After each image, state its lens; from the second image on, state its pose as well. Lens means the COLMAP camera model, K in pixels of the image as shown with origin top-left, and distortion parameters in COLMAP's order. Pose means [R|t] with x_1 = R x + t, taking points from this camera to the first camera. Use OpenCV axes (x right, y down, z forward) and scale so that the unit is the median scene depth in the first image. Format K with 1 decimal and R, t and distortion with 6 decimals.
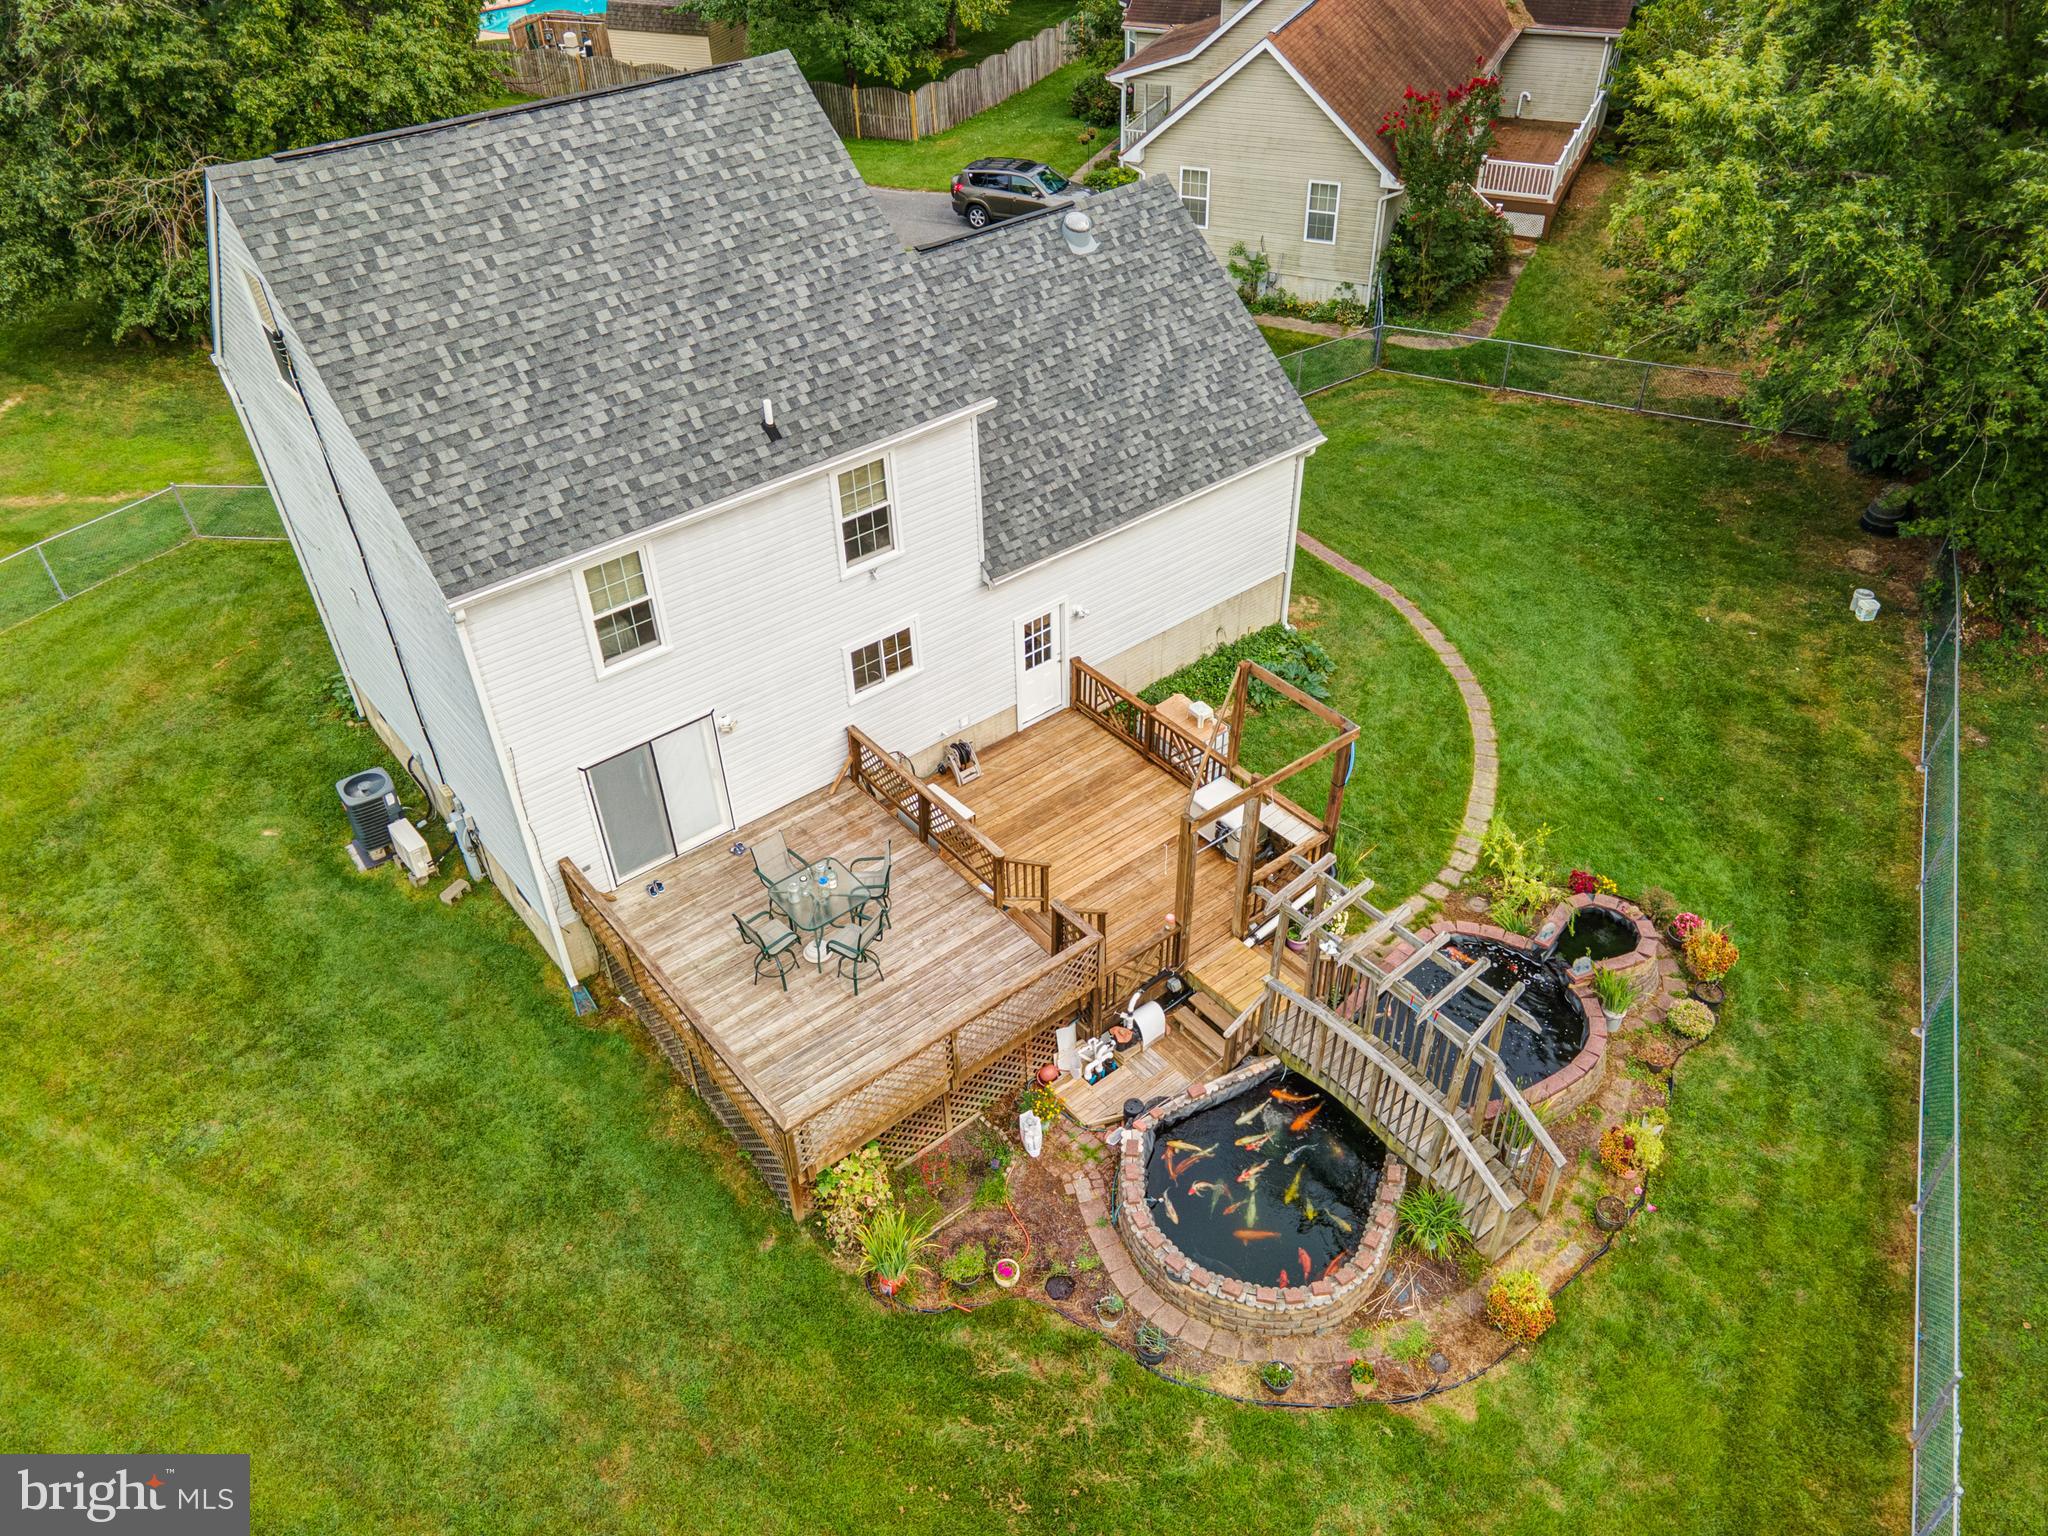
lens RADIAL K [[1494.6, 0, 1018.7], [0, 1494.6, 768.8], [0, 0, 1]] dist [0.003474, 0.062306]
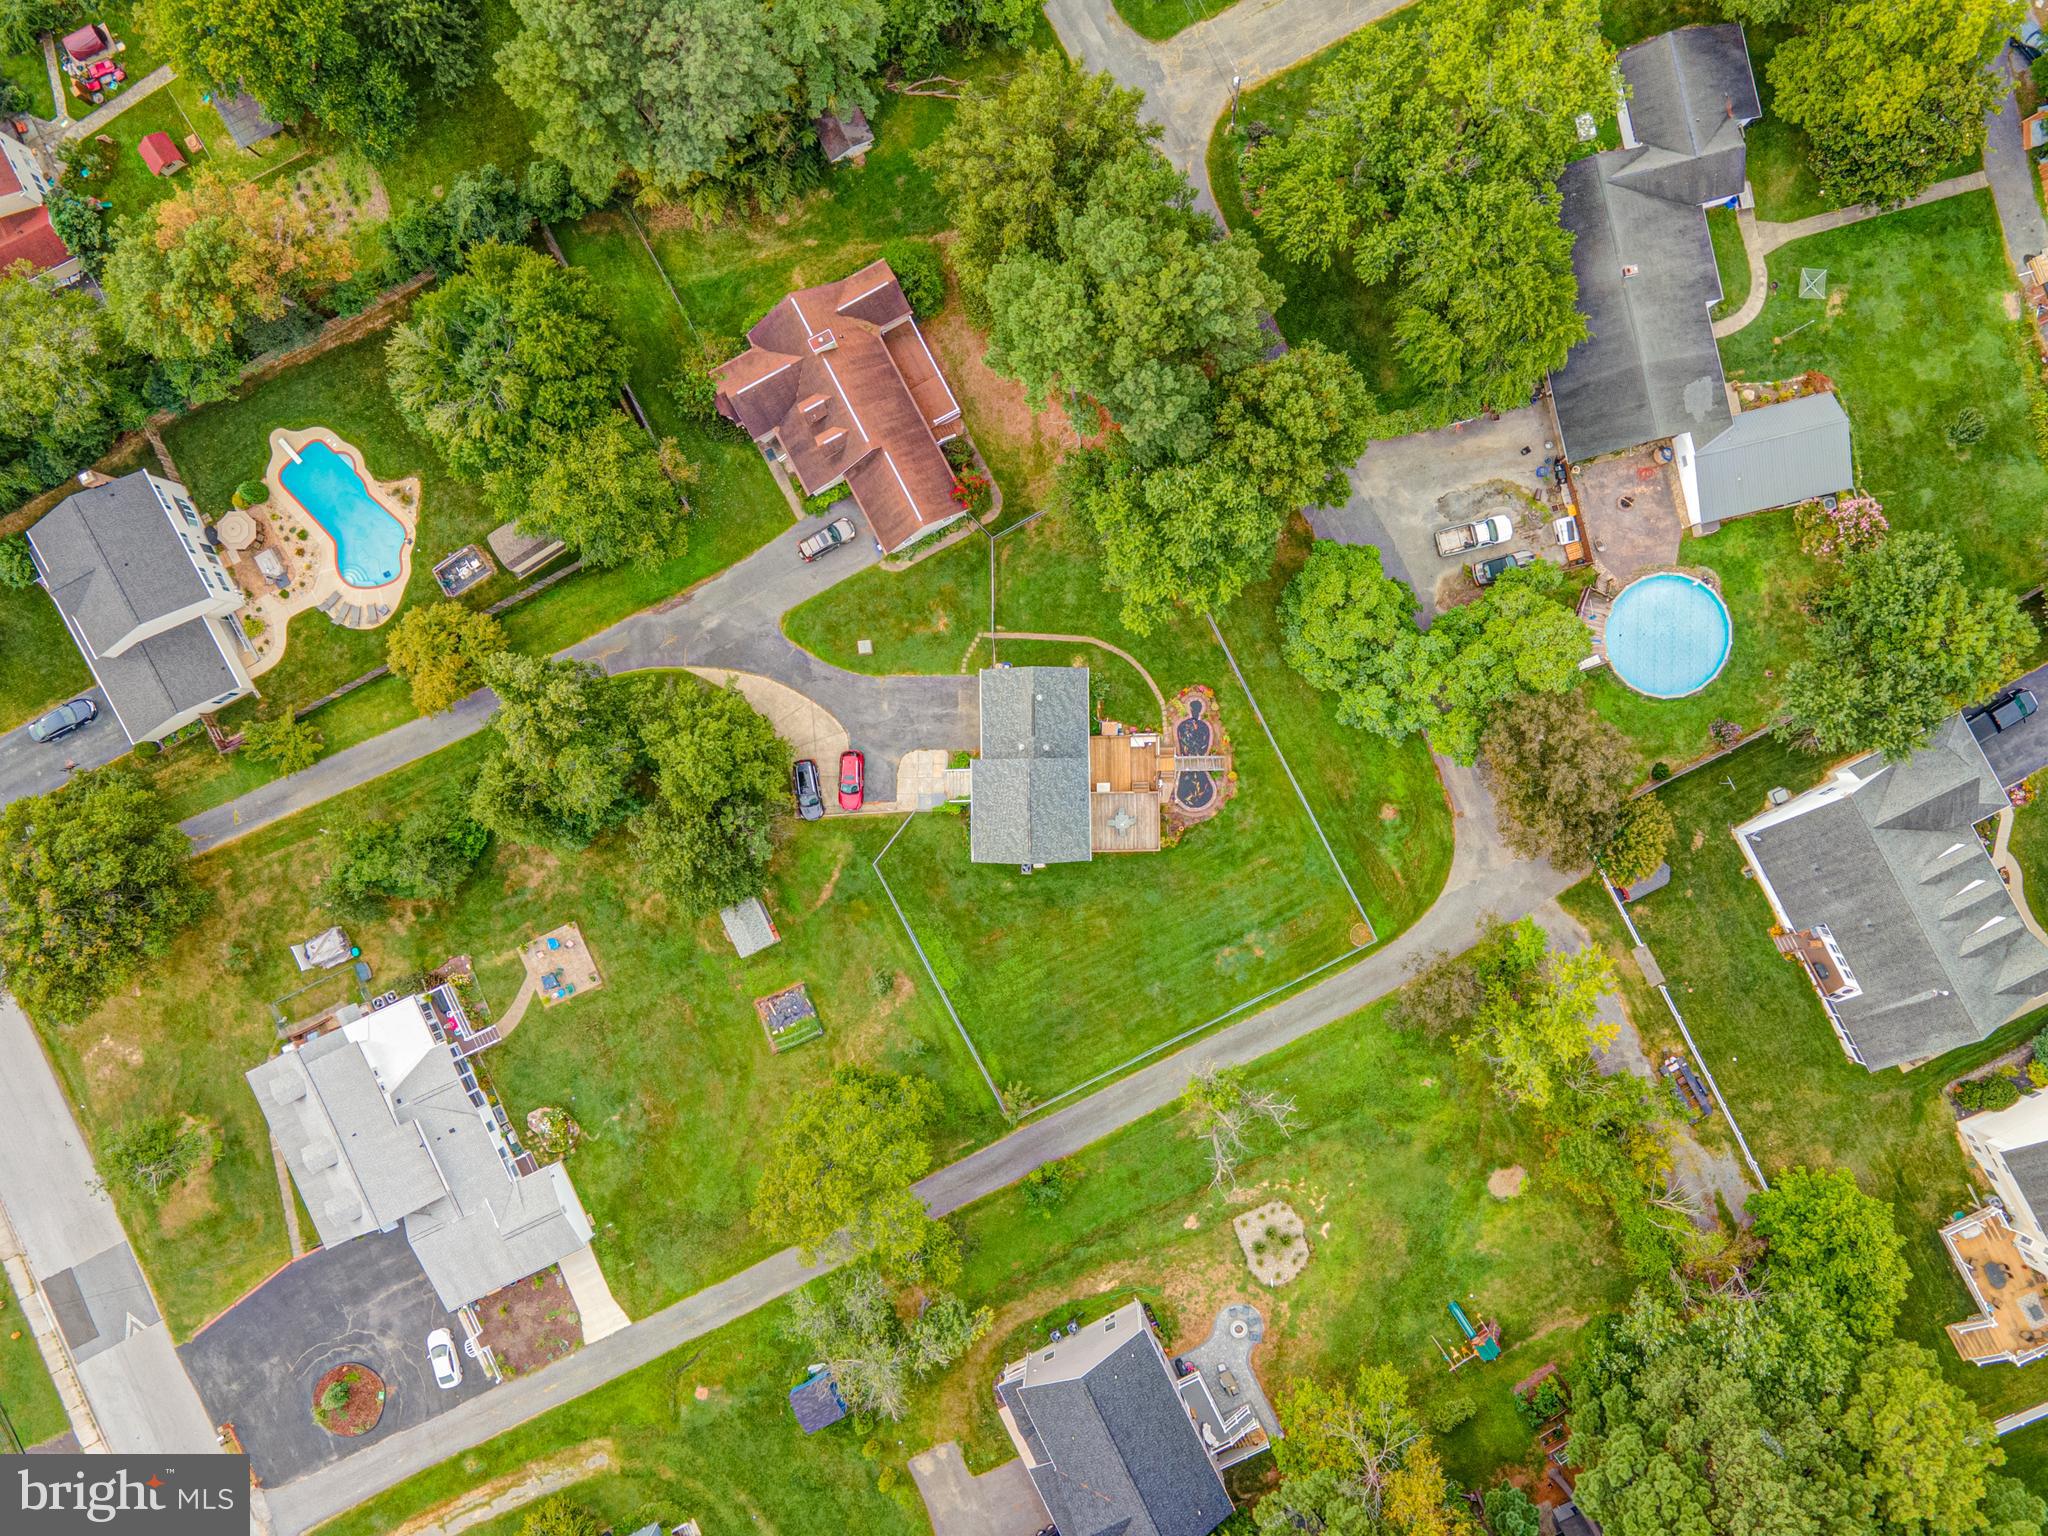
lens RADIAL K [[1478.4, 0, 1016.1], [0, 1478.4, 776.4], [0, 0, 1]] dist [0.050163, -0.079517]
pose [[0.608264, -0.793720, -0.004859, -0.212027], [0.514470, 0.389586, 0.763900, -4.583760], [-0.604429, -0.467153, 0.645316, -2.407035]]
